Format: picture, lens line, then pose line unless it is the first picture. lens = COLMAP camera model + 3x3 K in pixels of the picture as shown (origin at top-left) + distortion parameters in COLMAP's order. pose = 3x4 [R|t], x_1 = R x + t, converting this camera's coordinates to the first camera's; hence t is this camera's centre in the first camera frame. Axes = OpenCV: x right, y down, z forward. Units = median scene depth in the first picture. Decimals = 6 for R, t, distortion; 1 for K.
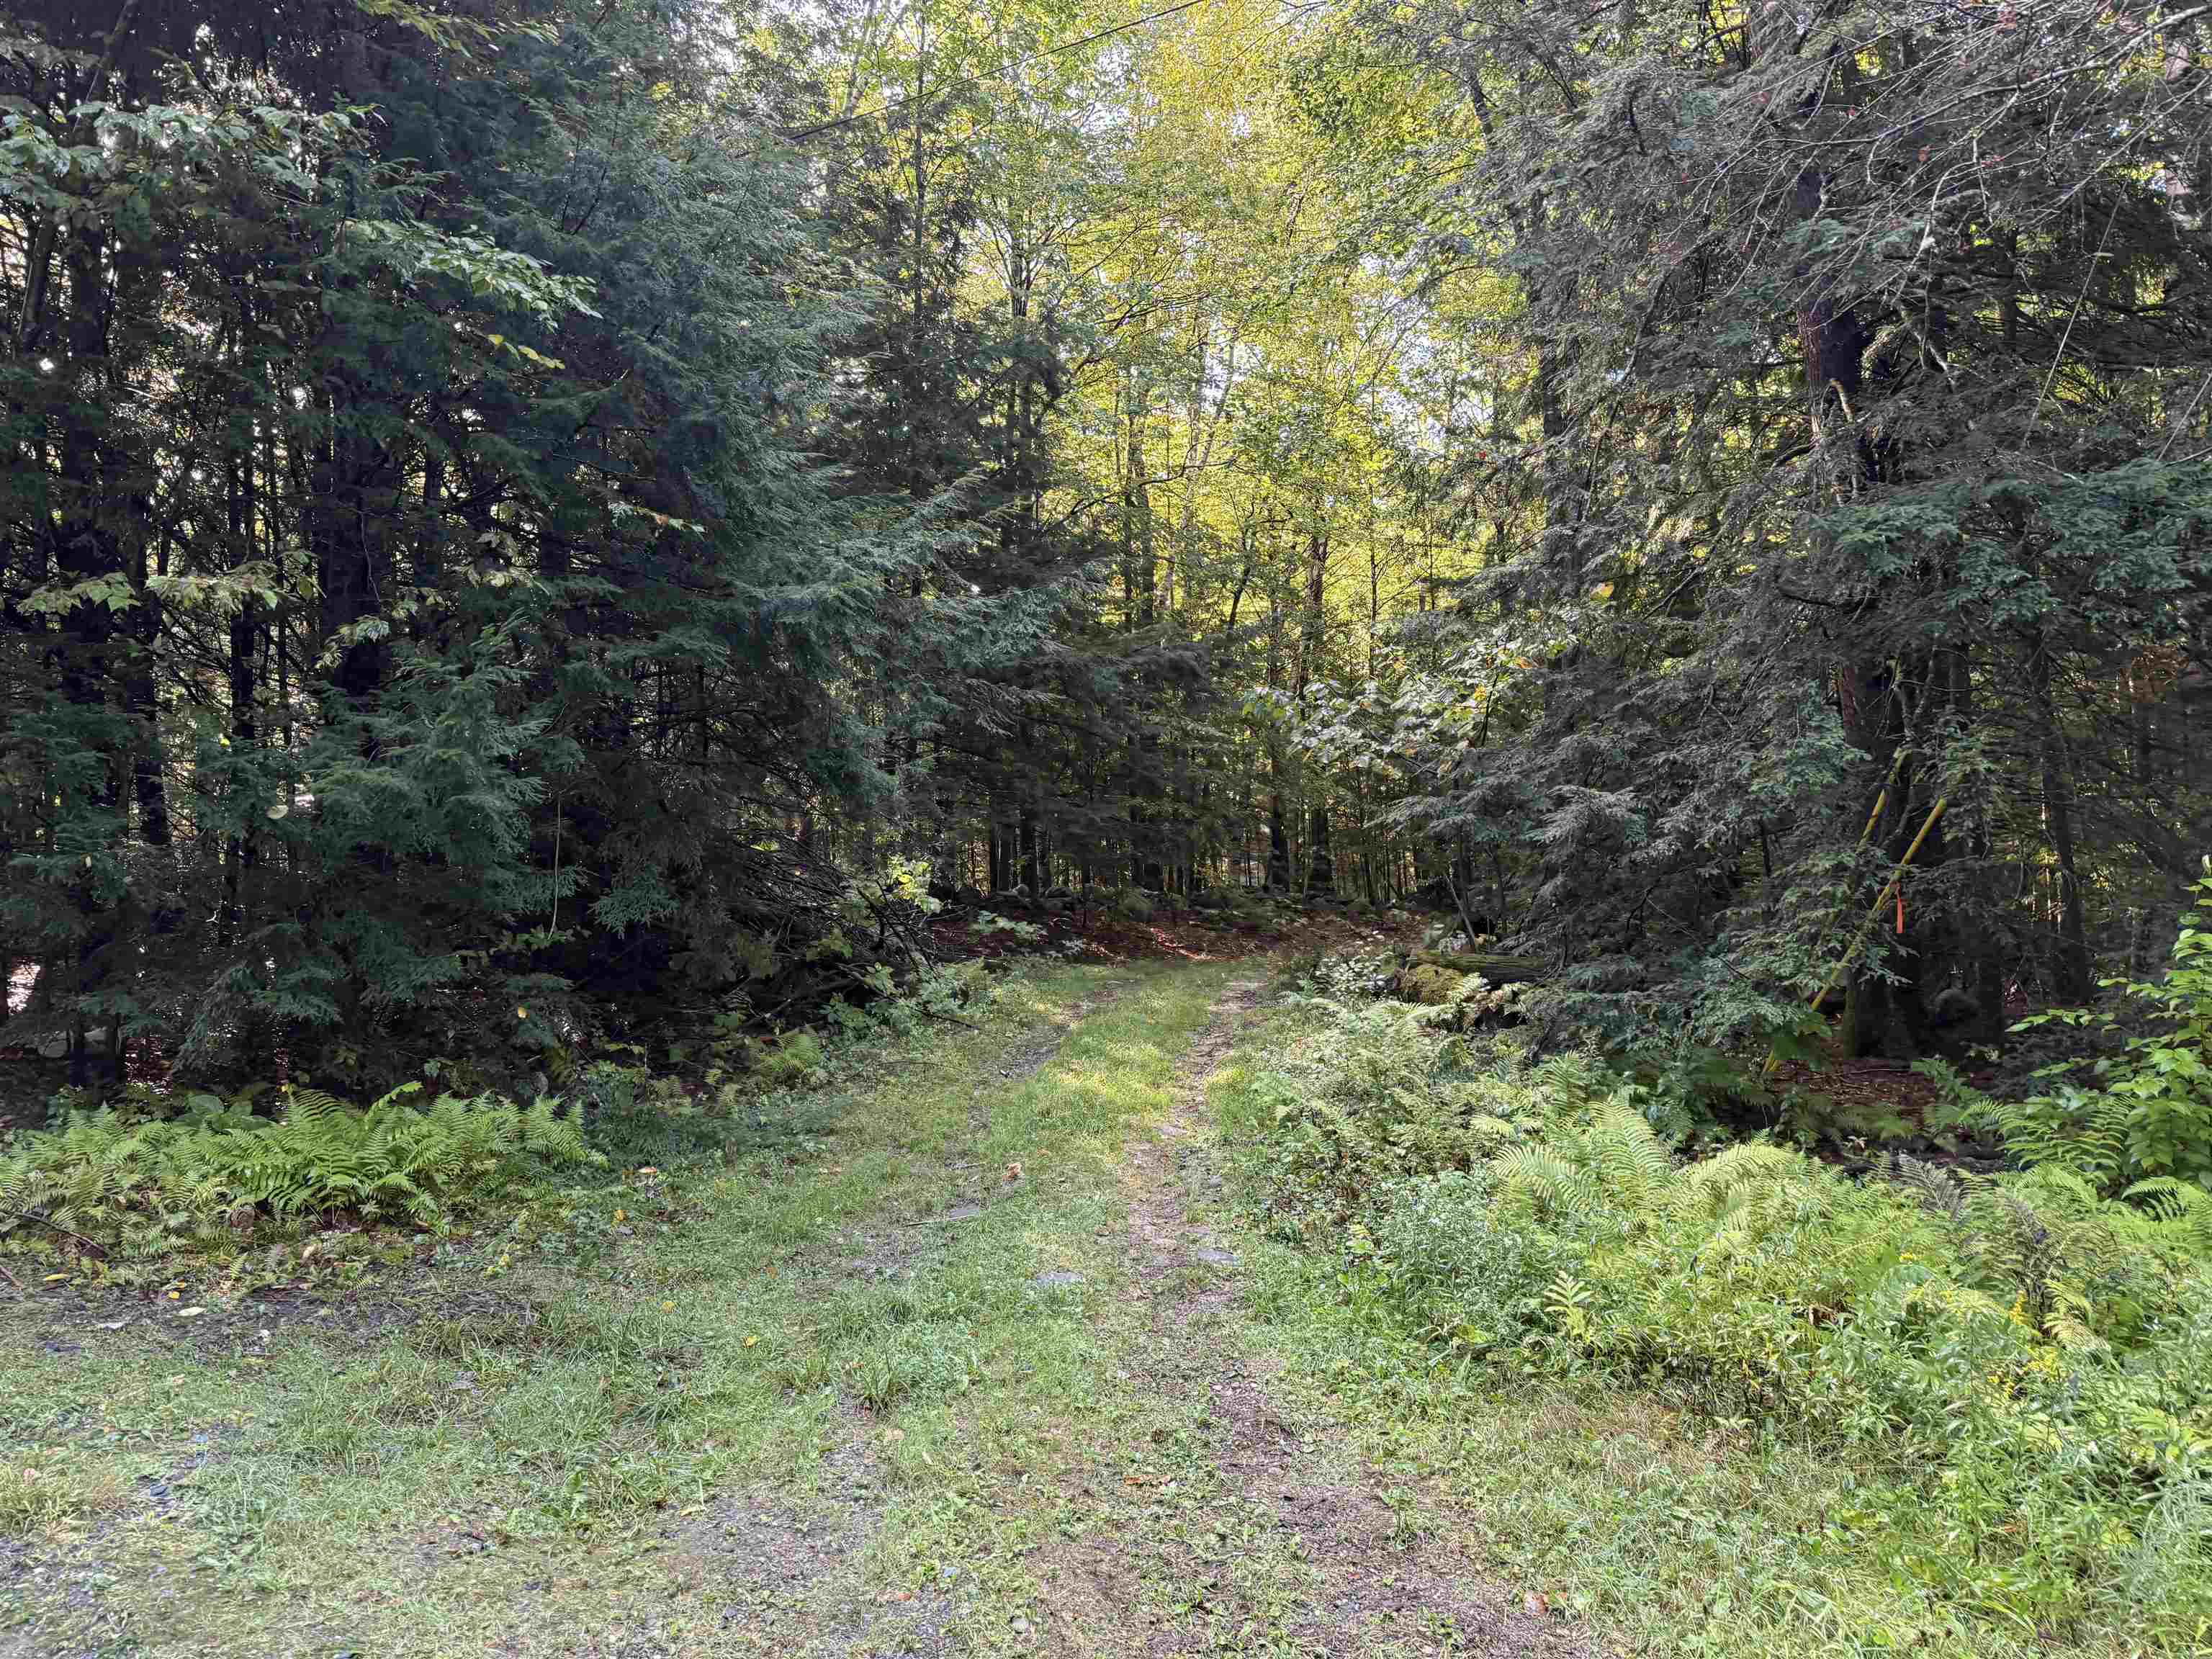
lens RADIAL K [[1540.9, 0, 1128.4], [0, 1540.9, 829.7], [0, 0, 1]] dist [0.061235, -0.087712]
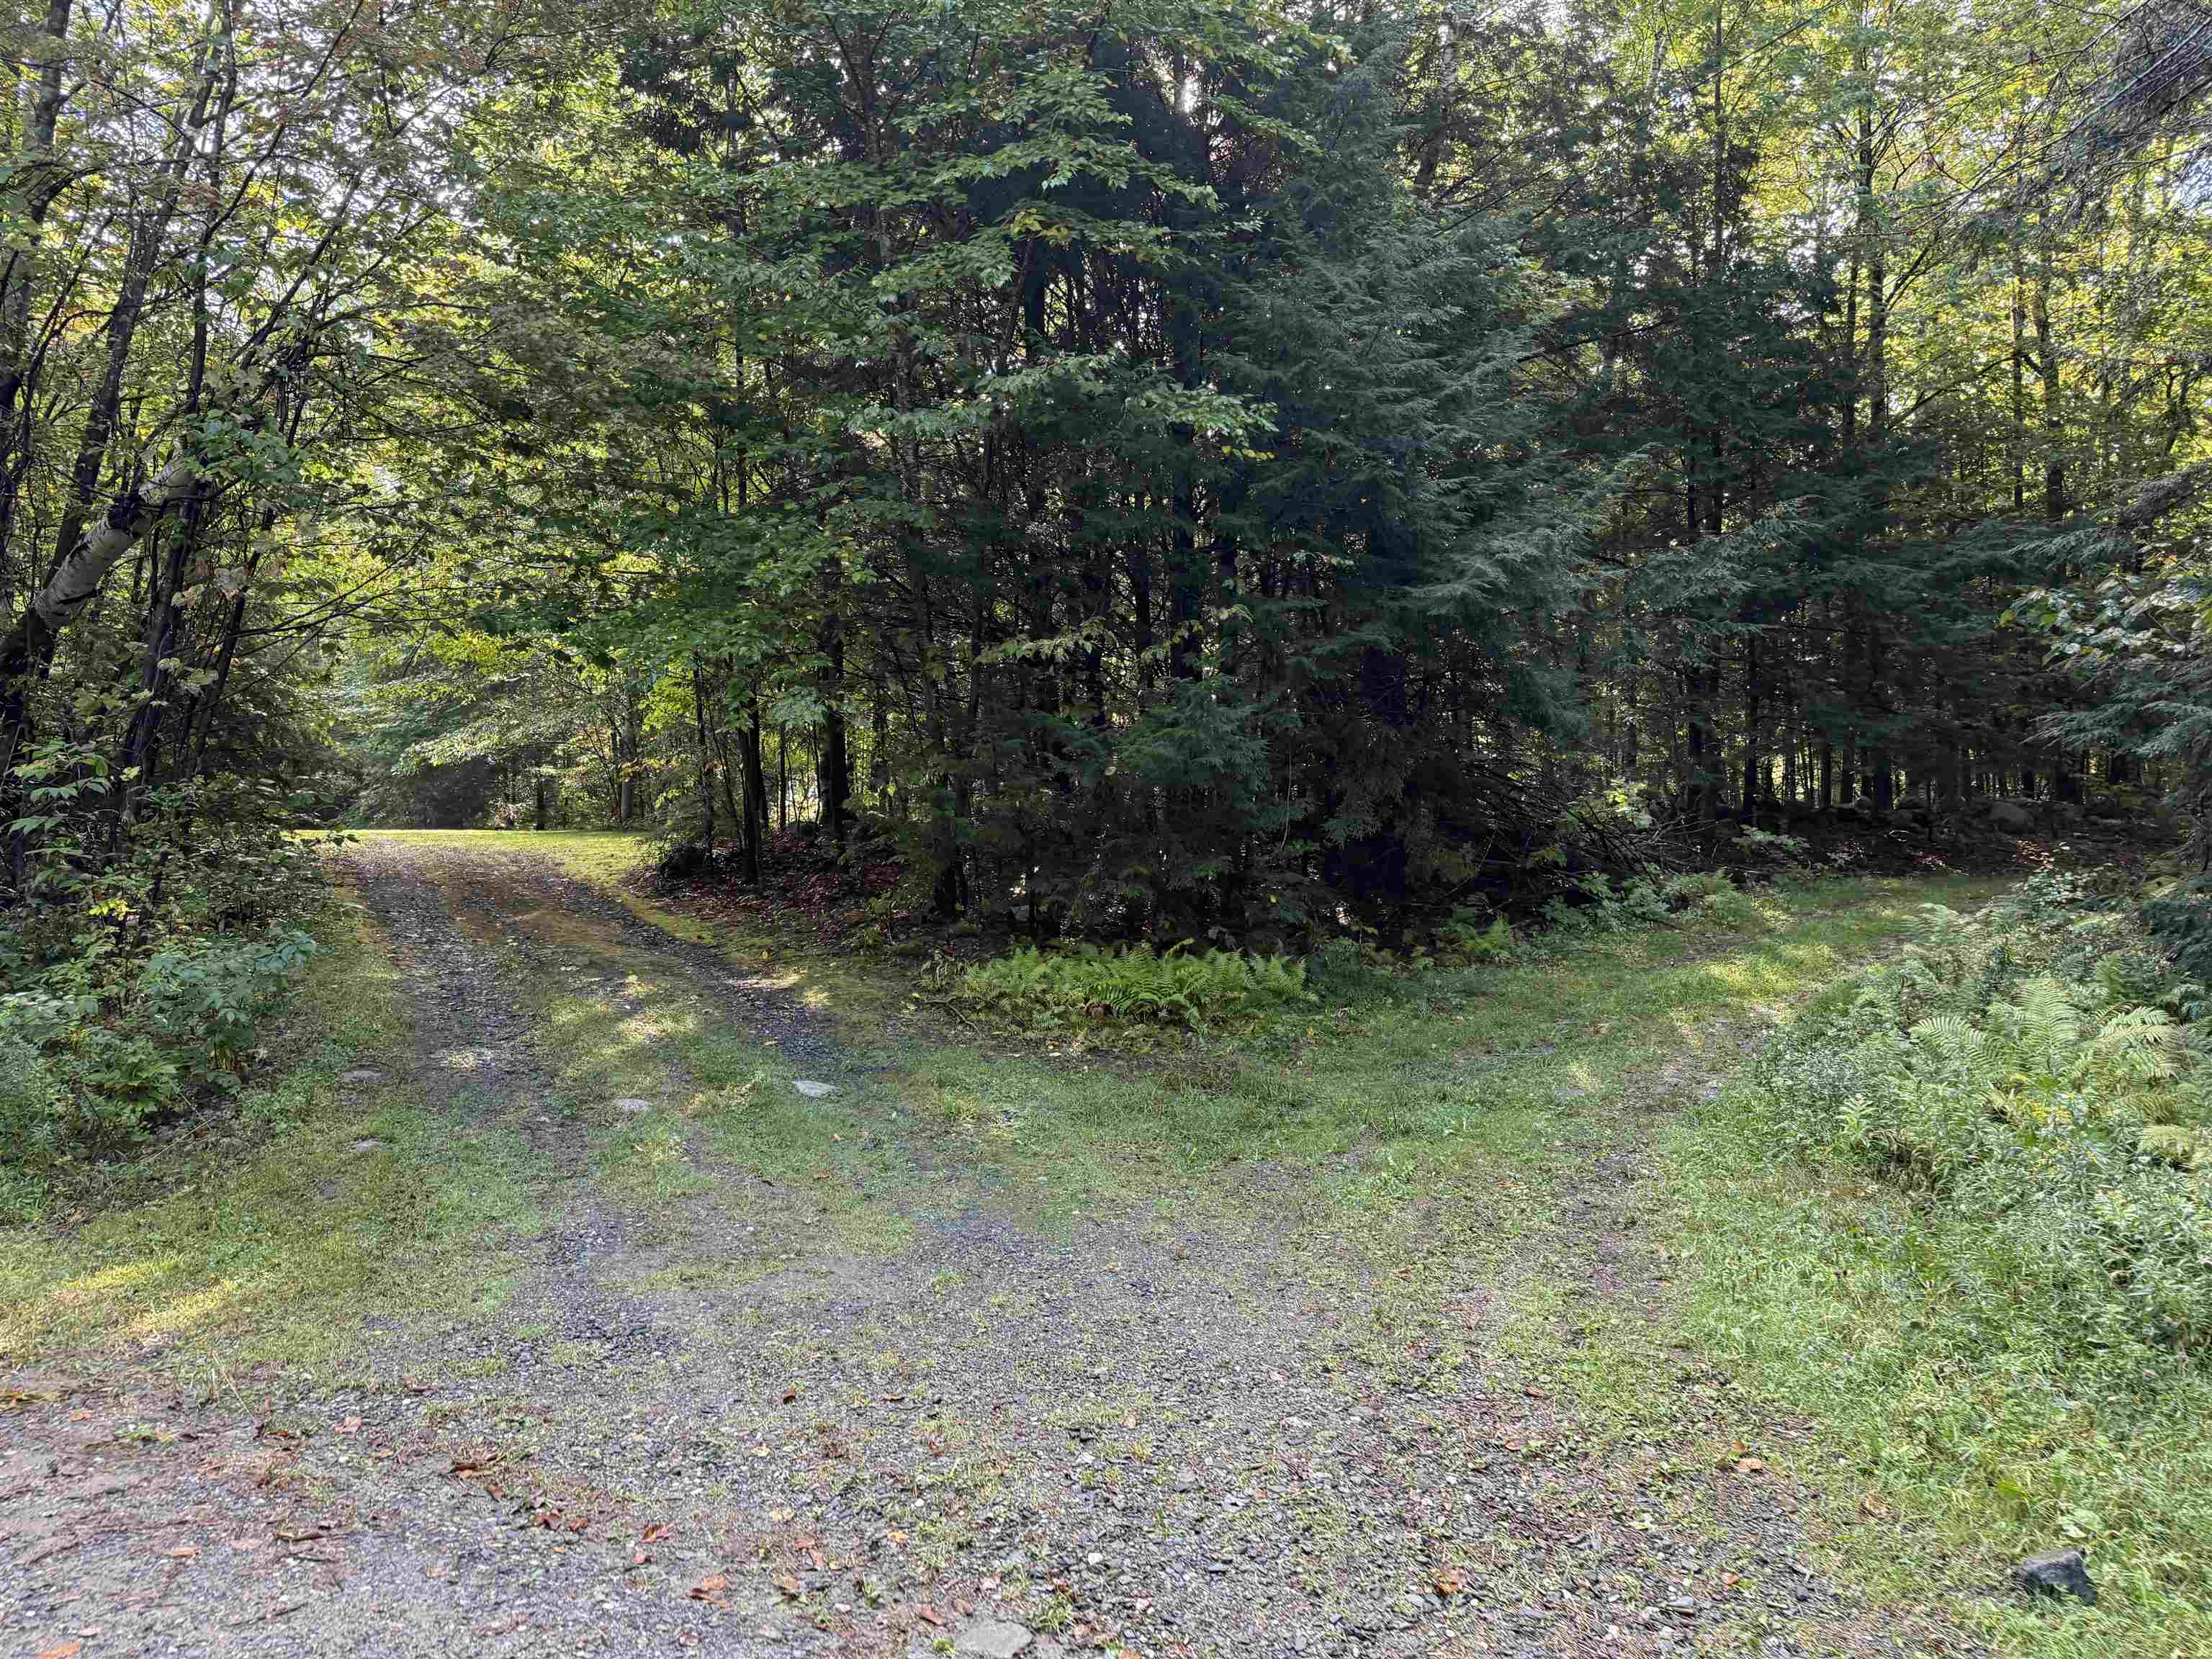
lens RADIAL K [[1540.9, 0, 1120.9], [0, 1540.9, 836.6], [0, 0, 1]] dist [0.061235, -0.087712]
pose [[0.825590, -0.005773, -0.564241, 0.335702], [0.039290, 0.998109, 0.047277, -0.016868], [0.562901, -0.061201, 0.824256, -0.296133]]
